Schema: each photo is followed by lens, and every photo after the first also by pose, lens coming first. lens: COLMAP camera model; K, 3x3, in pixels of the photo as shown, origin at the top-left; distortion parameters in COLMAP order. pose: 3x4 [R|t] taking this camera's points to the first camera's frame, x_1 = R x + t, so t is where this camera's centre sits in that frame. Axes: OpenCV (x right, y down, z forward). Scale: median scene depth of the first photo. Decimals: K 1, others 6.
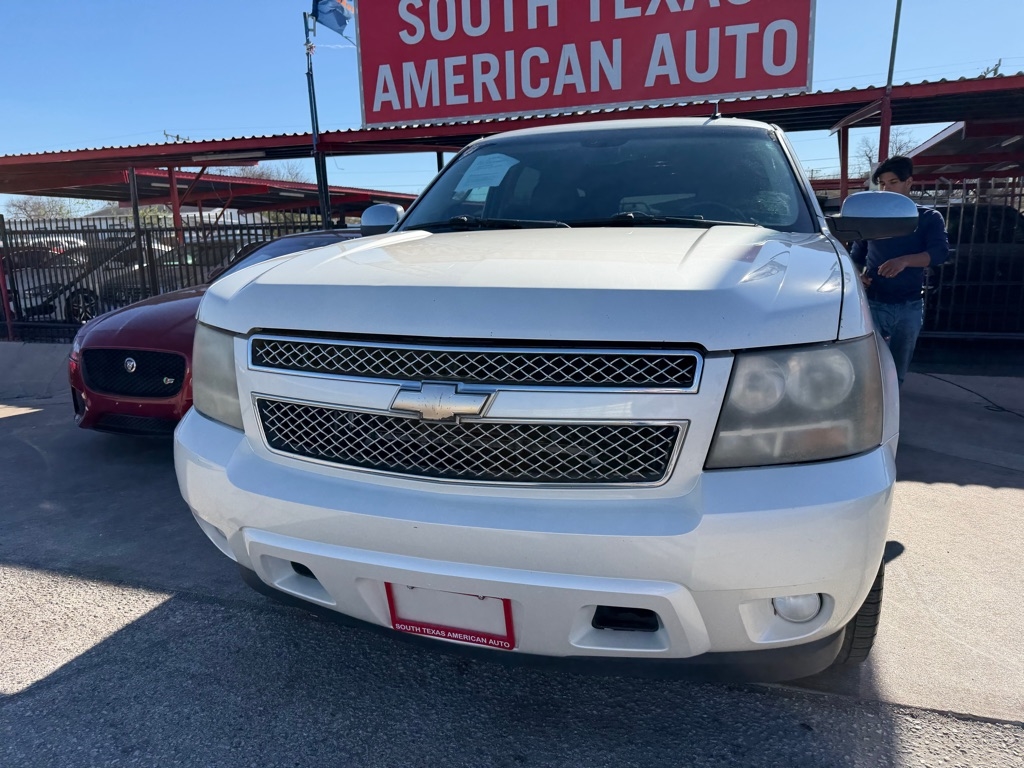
lens RADIAL K [[725.9, 0, 516.3], [0, 725.9, 387.9], [0, 0, 1]] dist [0.020556, -0.029477]
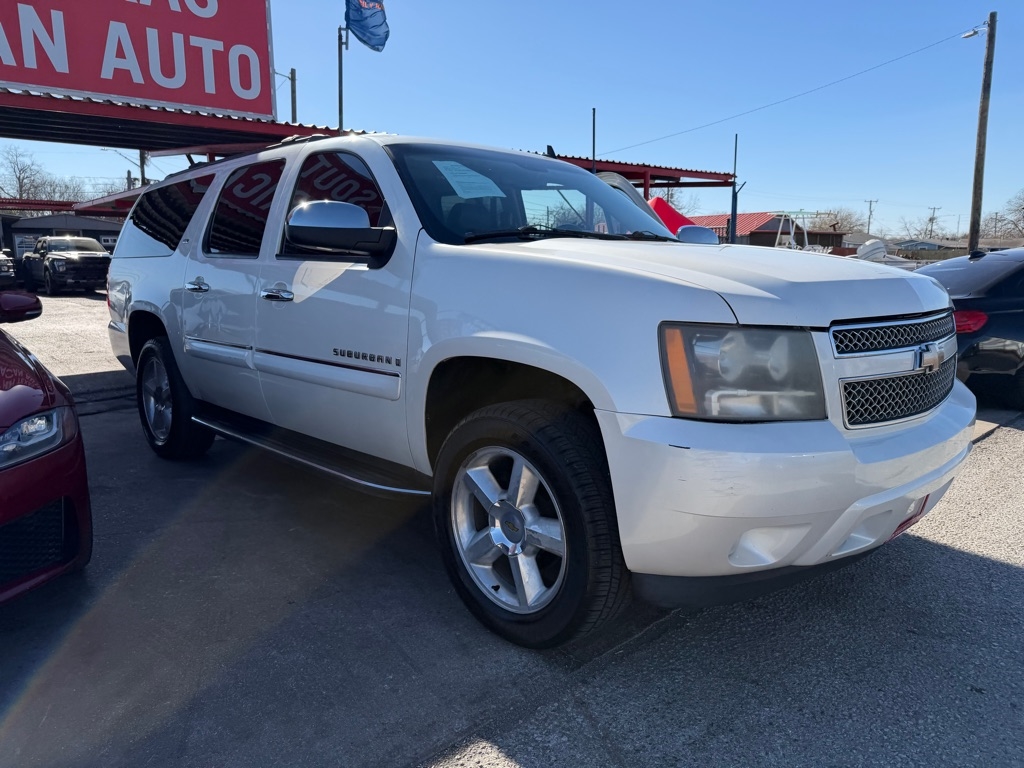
lens RADIAL K [[725.9, 0, 520.1], [0, 725.9, 380.3], [0, 0, 1]] dist [0.020556, -0.029477]
pose [[0.472689, -0.128321, 0.871837, -0.395601], [0.169115, 0.984161, 0.053163, -0.033530], [-0.864850, 0.122312, 0.486903, 0.225929]]
